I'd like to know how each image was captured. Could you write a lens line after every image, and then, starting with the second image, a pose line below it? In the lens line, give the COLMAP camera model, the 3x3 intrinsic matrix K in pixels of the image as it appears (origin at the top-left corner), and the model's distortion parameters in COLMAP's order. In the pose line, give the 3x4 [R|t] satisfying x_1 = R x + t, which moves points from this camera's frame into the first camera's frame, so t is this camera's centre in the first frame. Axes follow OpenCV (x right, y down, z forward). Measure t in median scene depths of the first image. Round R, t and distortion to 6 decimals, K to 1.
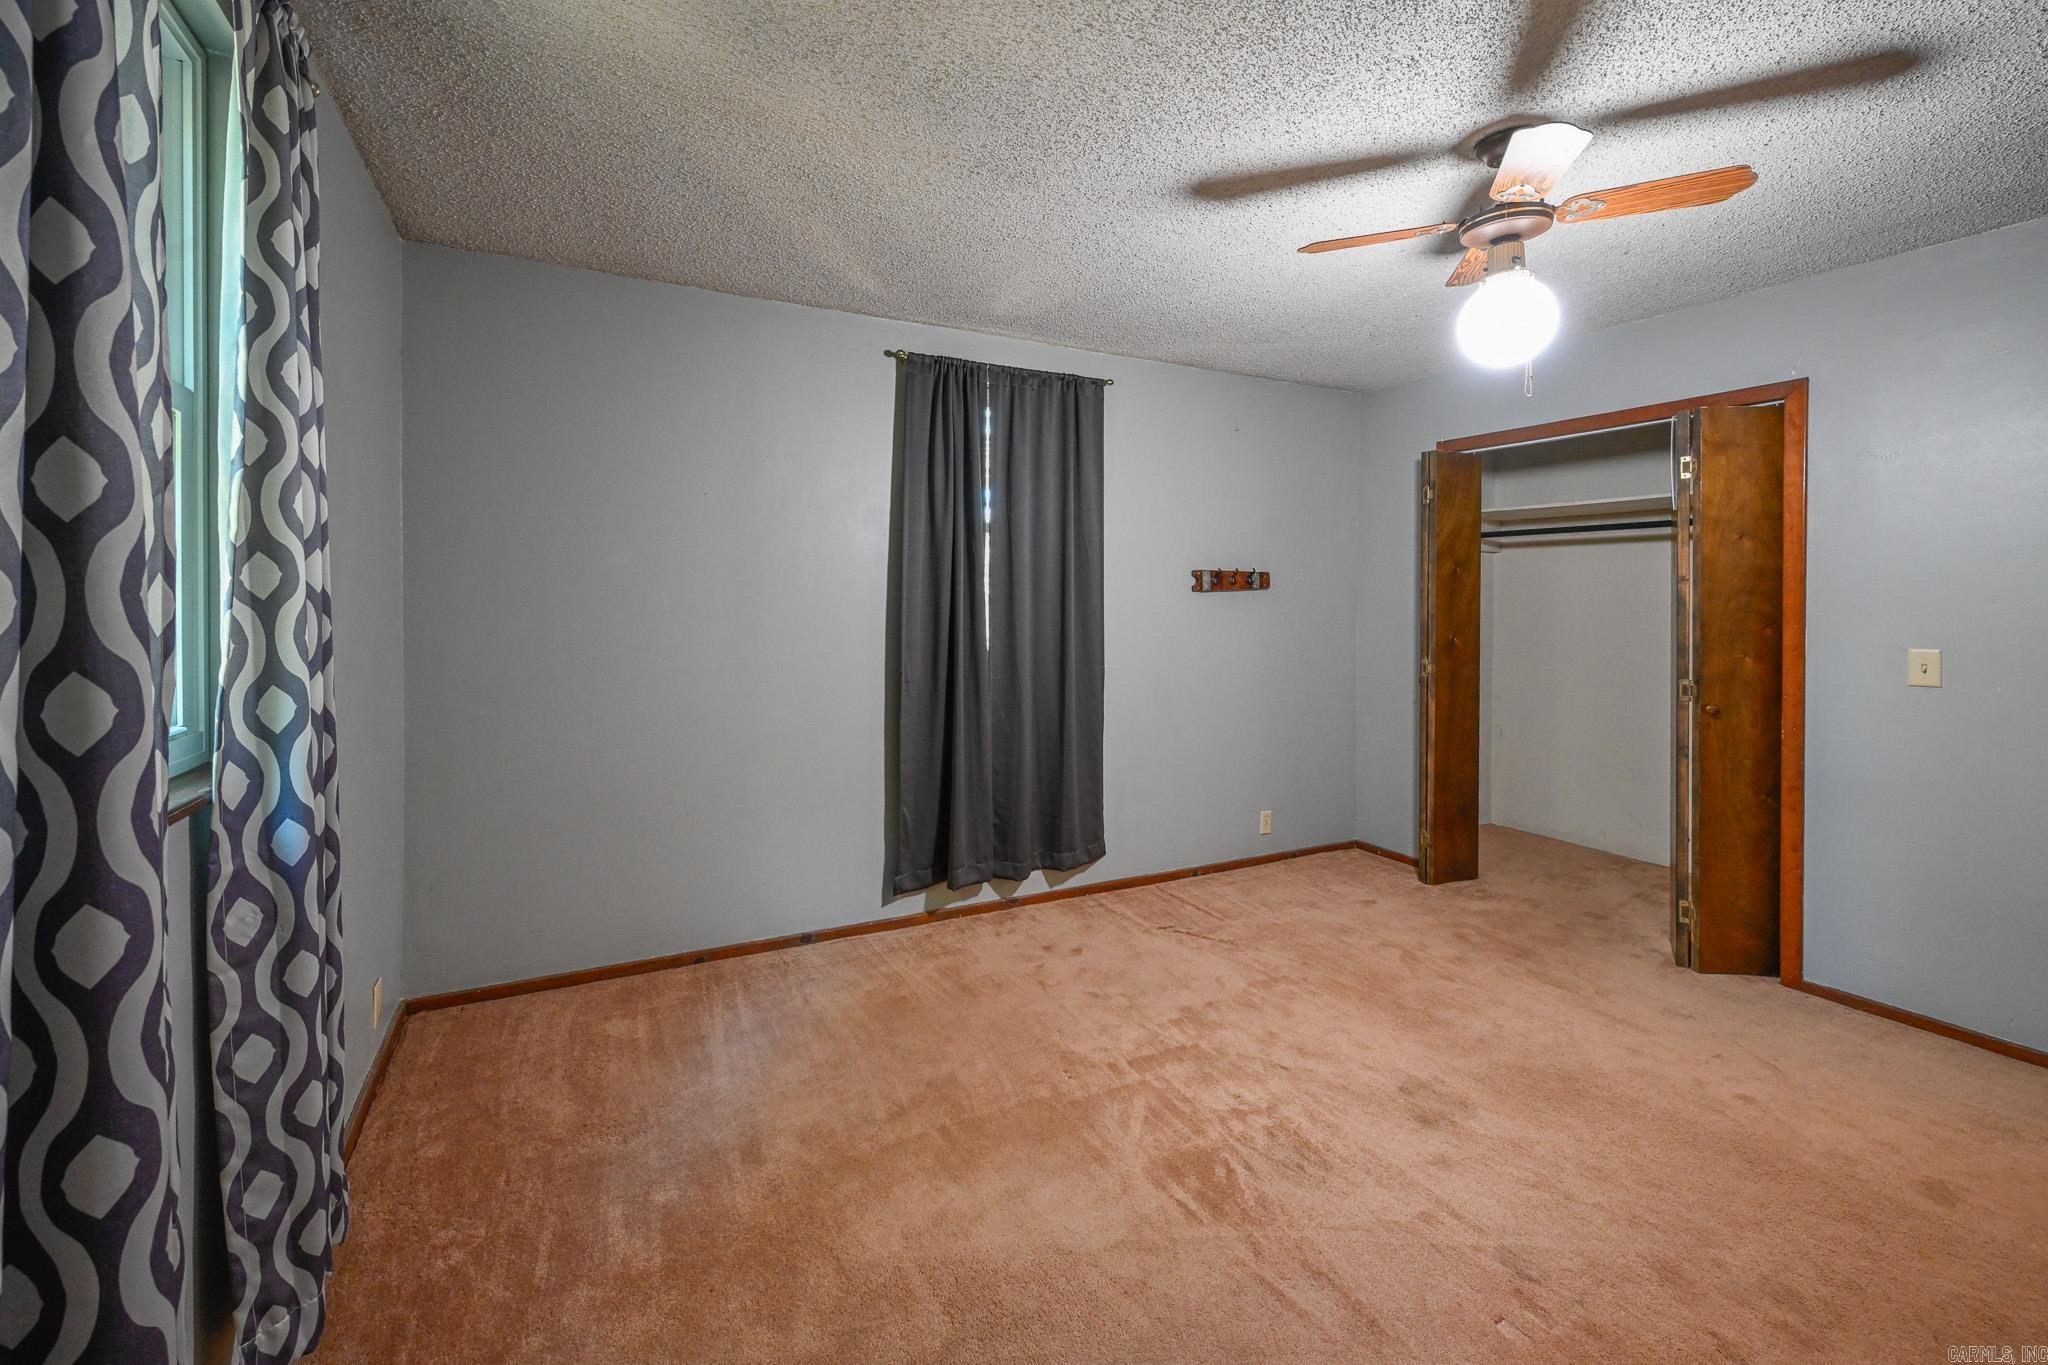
lens RADIAL K [[885.7, 0, 920.8], [0, 885.7, 677.4], [0, 0, 1]] dist [-0.002501, -0.000404]
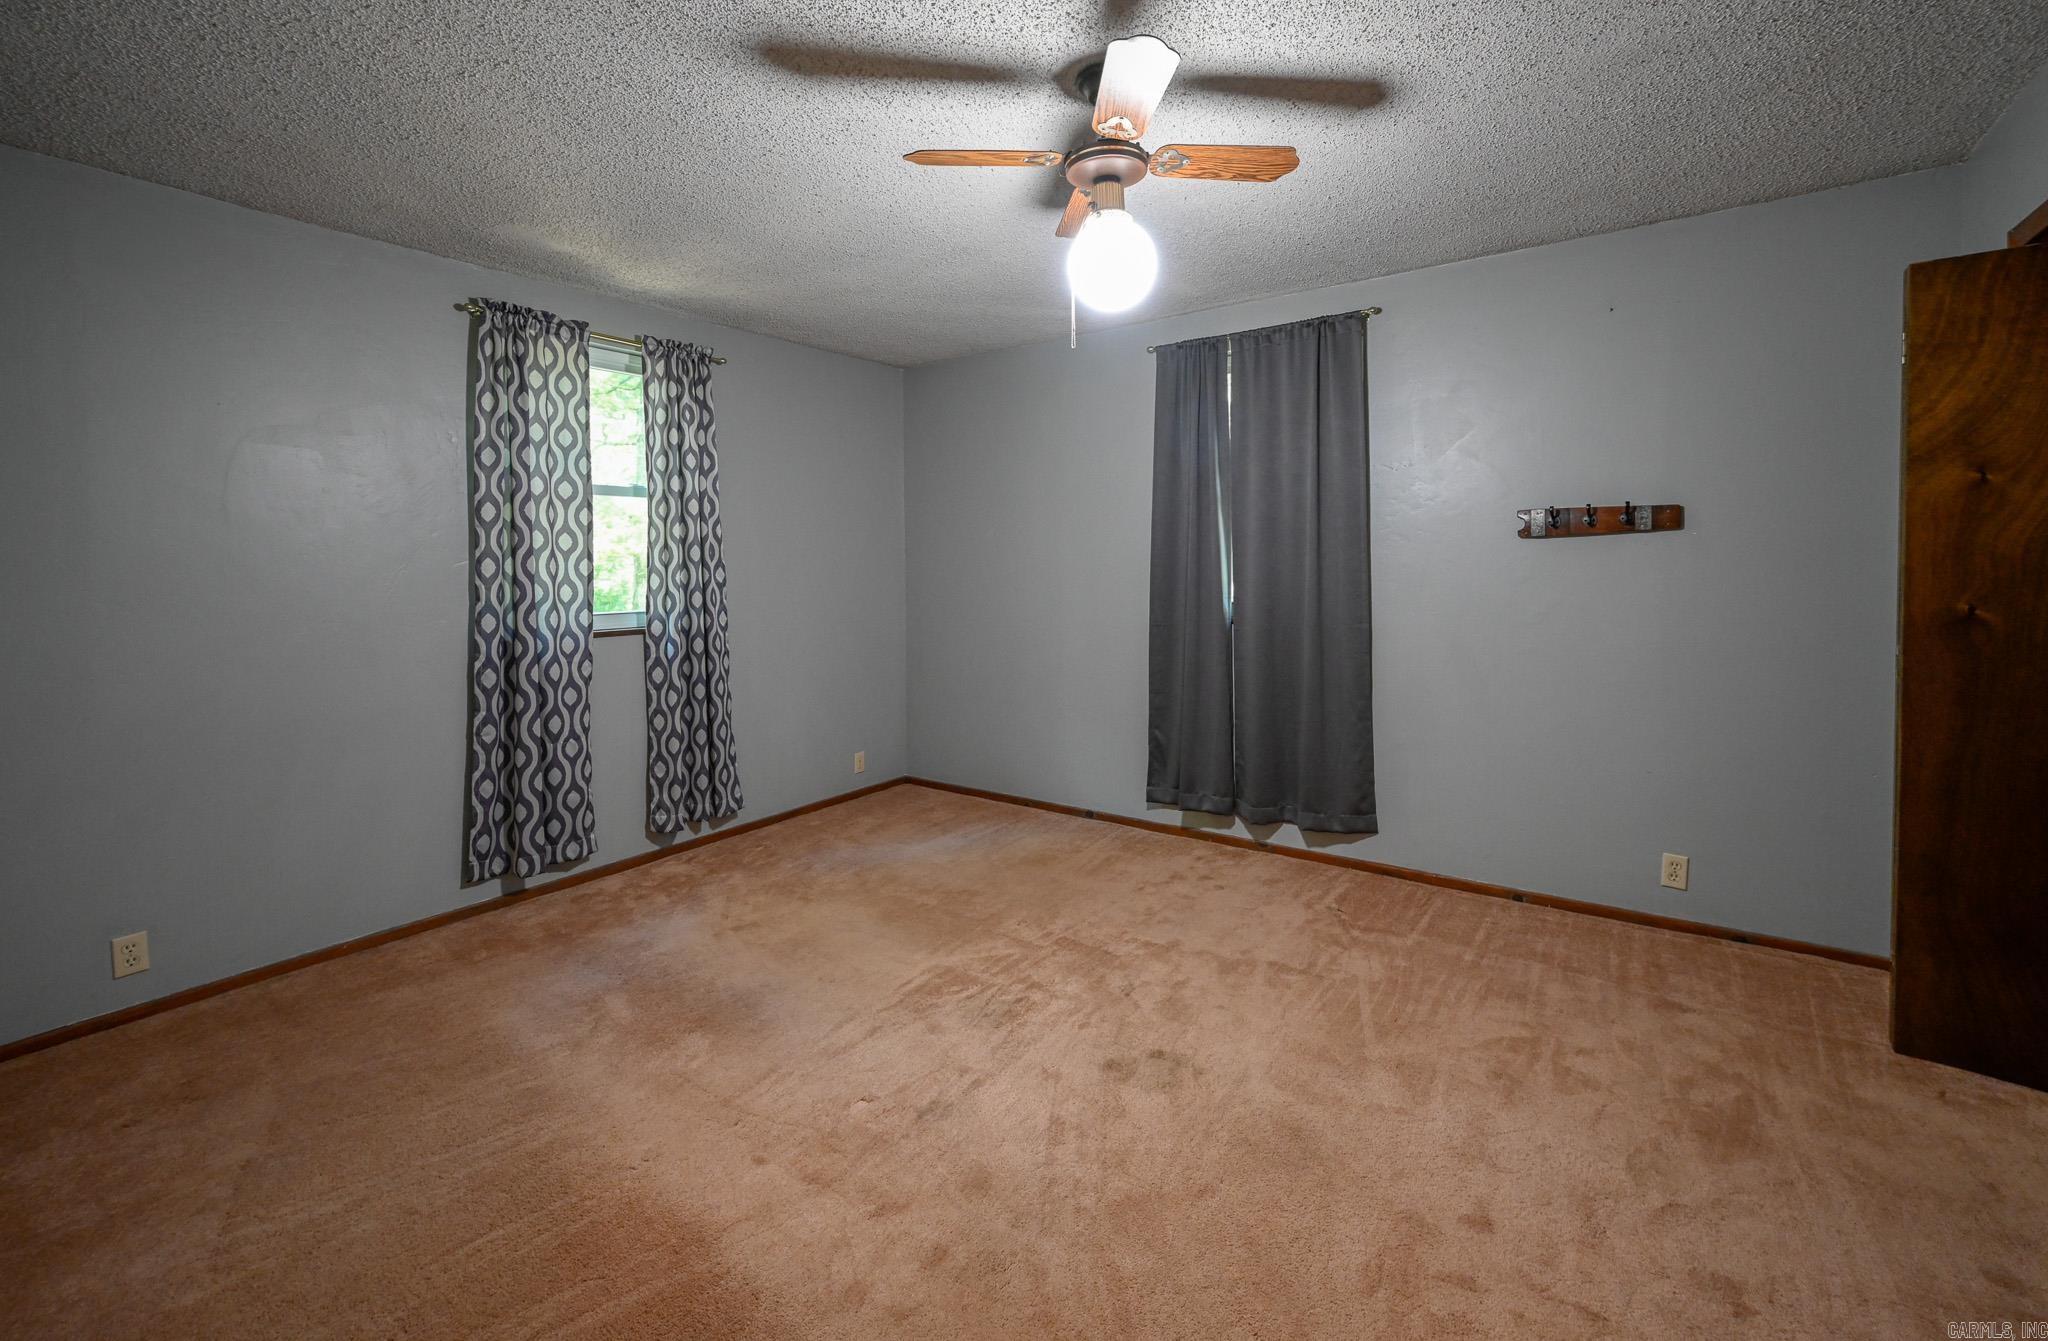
lens RADIAL K [[872.9, 0, 1024.0], [0, 872.9, 670.5], [0, 0, 1]] dist [0.000781, 0.000155]
pose [[0.455054, 0.100513, -0.884773, 0.963295], [-0.062437, 0.994765, 0.080896, -0.018831], [0.888272, 0.018431, 0.458947, 0.309332]]
